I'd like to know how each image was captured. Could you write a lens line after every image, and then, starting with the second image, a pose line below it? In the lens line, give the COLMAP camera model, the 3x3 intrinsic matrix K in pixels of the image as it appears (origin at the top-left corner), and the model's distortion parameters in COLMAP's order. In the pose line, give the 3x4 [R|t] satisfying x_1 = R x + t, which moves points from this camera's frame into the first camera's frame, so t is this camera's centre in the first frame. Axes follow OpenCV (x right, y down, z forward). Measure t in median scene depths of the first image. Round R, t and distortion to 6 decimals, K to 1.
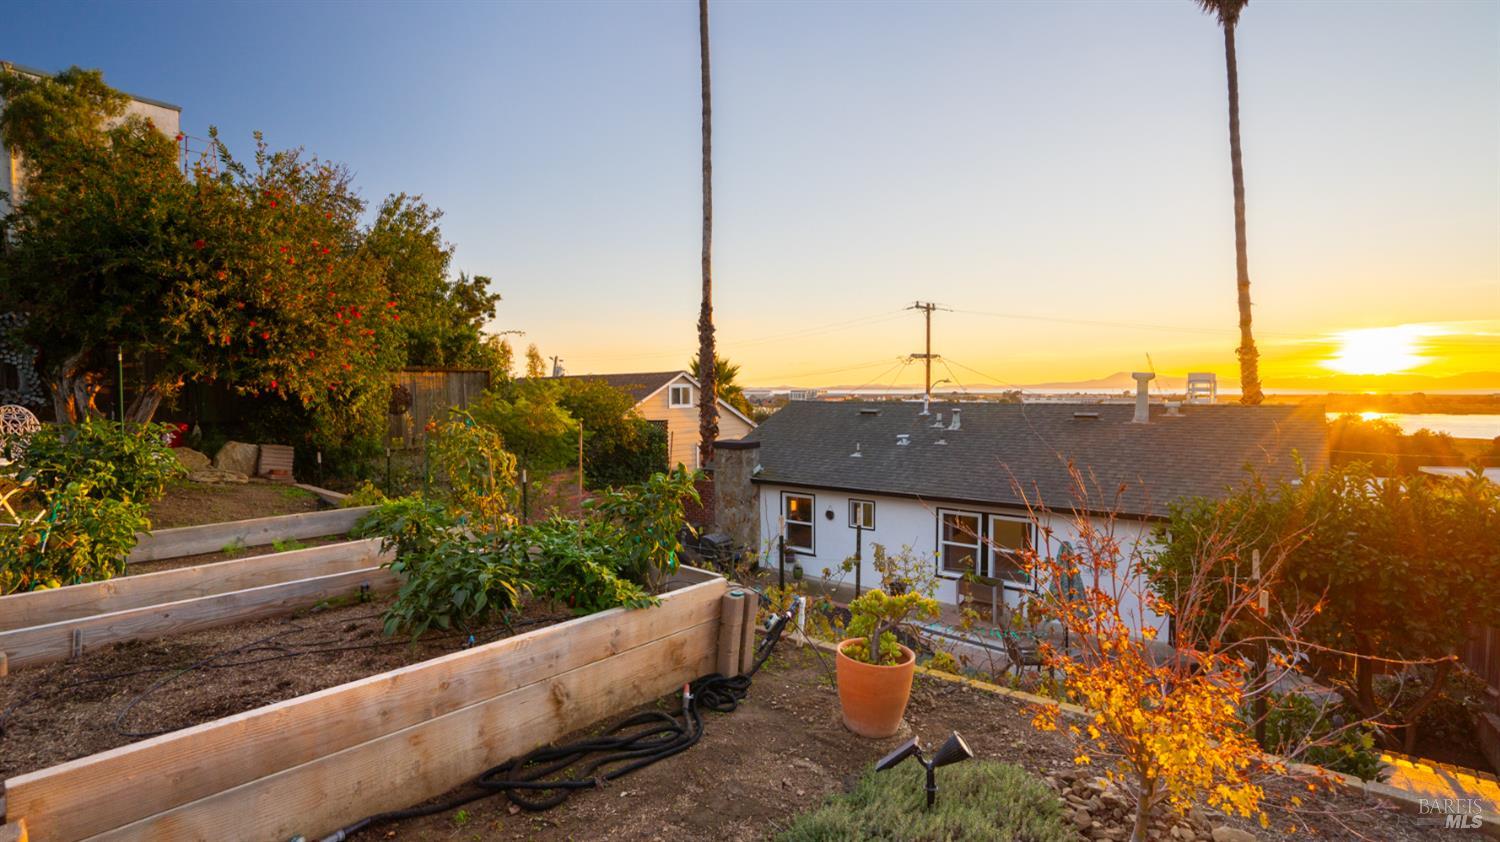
lens RADIAL K [[690.2, 0, 751.6], [0, 690.2, 423.7], [0, 0, 1]] dist [-0.054679, 0.019633]
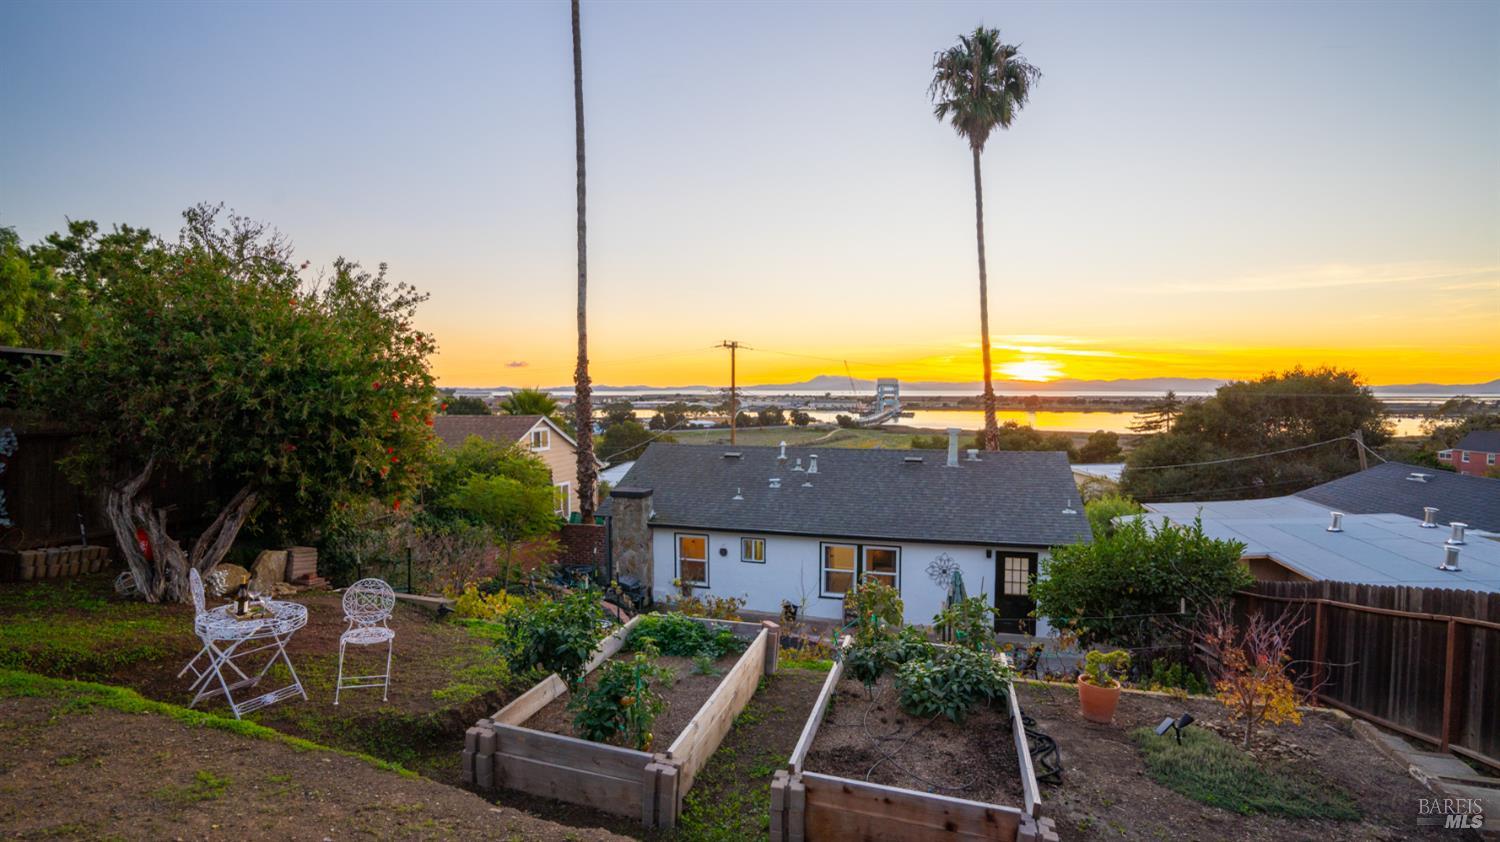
lens RADIAL K [[690.2, 0, 749.9], [0, 690.2, 419.6], [0, 0, 1]] dist [-0.054679, 0.019633]
pose [[0.924242, -0.010517, 0.381662, -0.267507], [0.013481, 0.999896, -0.005093, -0.078521], [-0.381569, 0.009853, 0.924288, -0.084182]]
